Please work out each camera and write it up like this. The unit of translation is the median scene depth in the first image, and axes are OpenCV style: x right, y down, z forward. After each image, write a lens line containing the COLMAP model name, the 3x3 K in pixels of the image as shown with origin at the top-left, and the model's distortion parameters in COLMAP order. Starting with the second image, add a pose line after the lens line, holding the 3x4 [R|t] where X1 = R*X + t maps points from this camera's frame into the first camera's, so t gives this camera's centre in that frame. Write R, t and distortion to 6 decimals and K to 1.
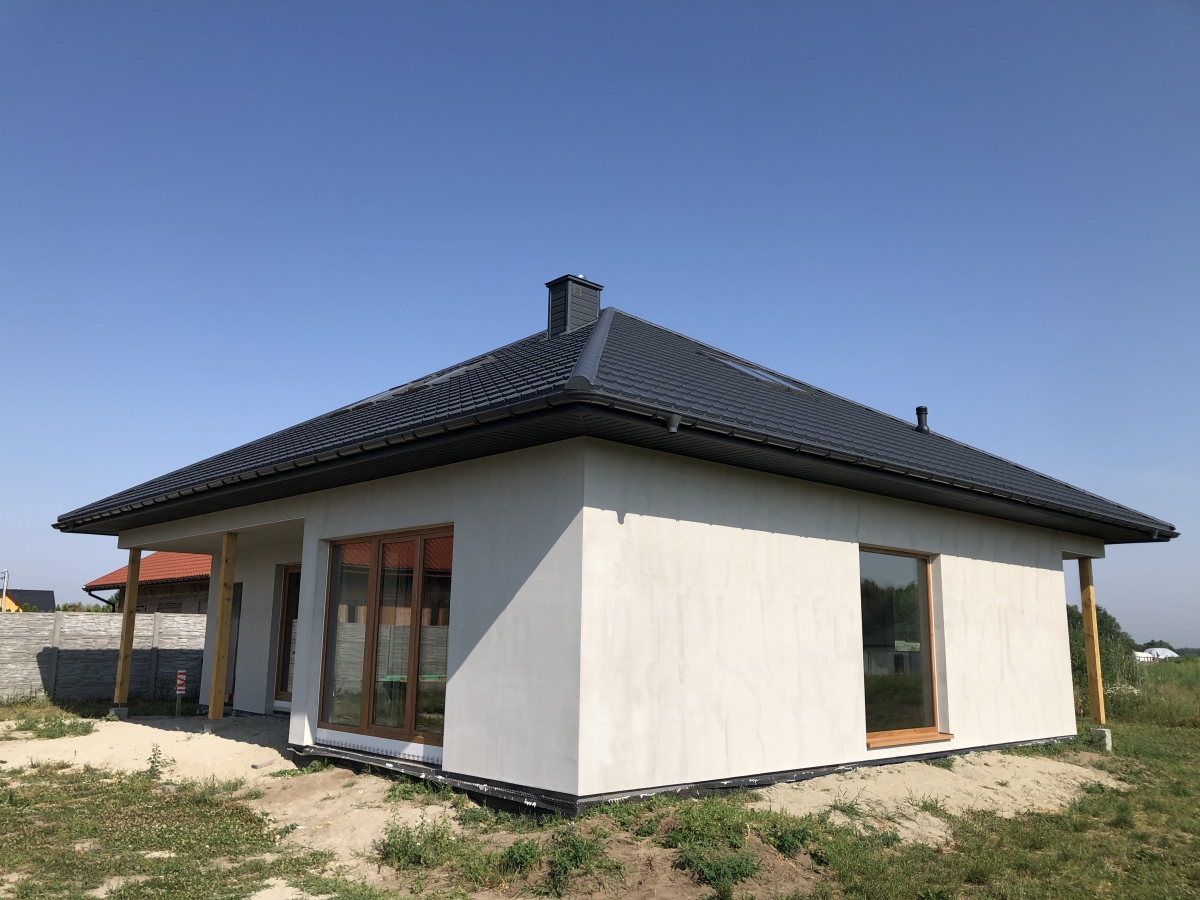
lens RADIAL K [[987.1, 0, 600.0], [0, 987.1, 450.0], [0, 0, 1]] dist [-0.007550, -0.002929]
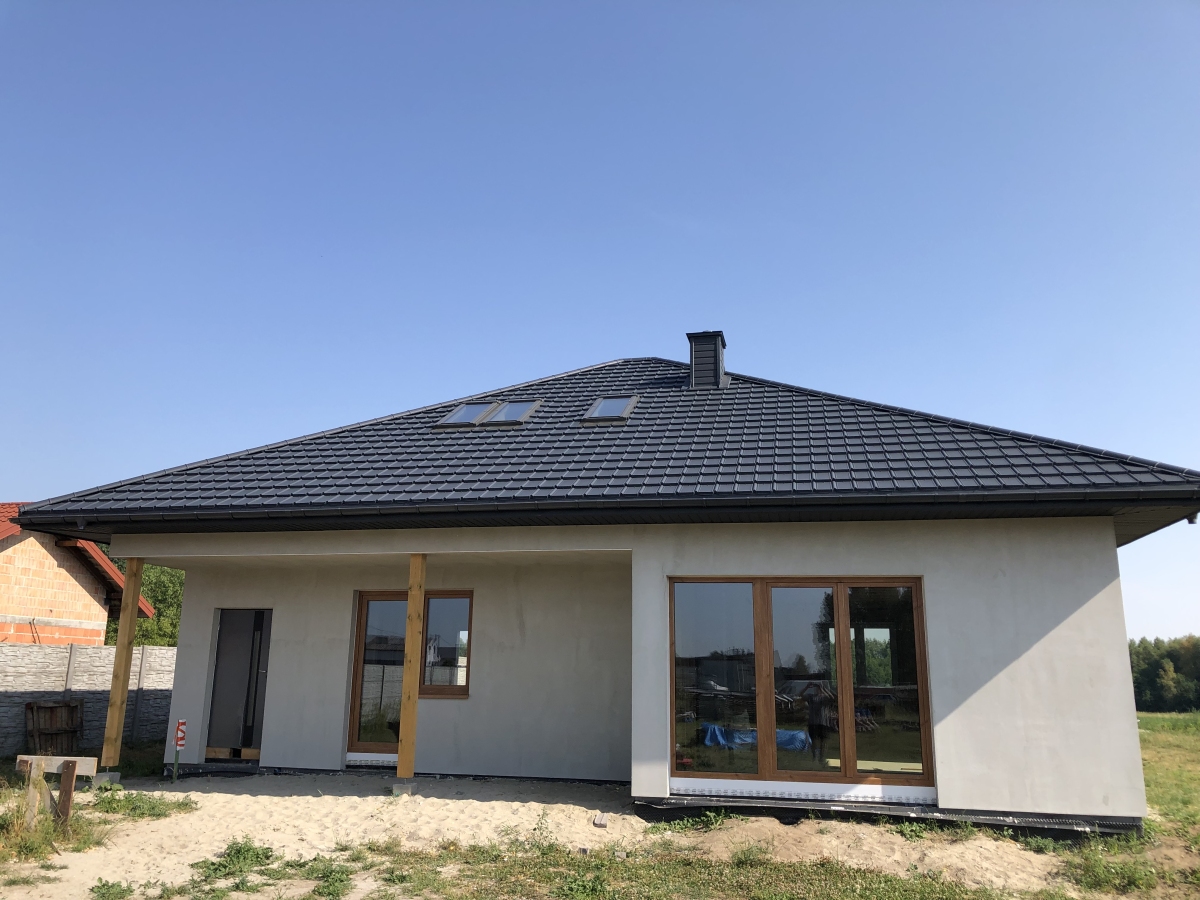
lens RADIAL K [[971.5, 0, 600.0], [0, 971.5, 450.0], [0, 0, 1]] dist [0.005992, 0.006316]
pose [[0.825100, 0.128573, 0.550163, -0.944701], [-0.110336, 0.991682, -0.066281, 0.042328], [-0.554109, -0.006015, 0.832423, 0.279131]]
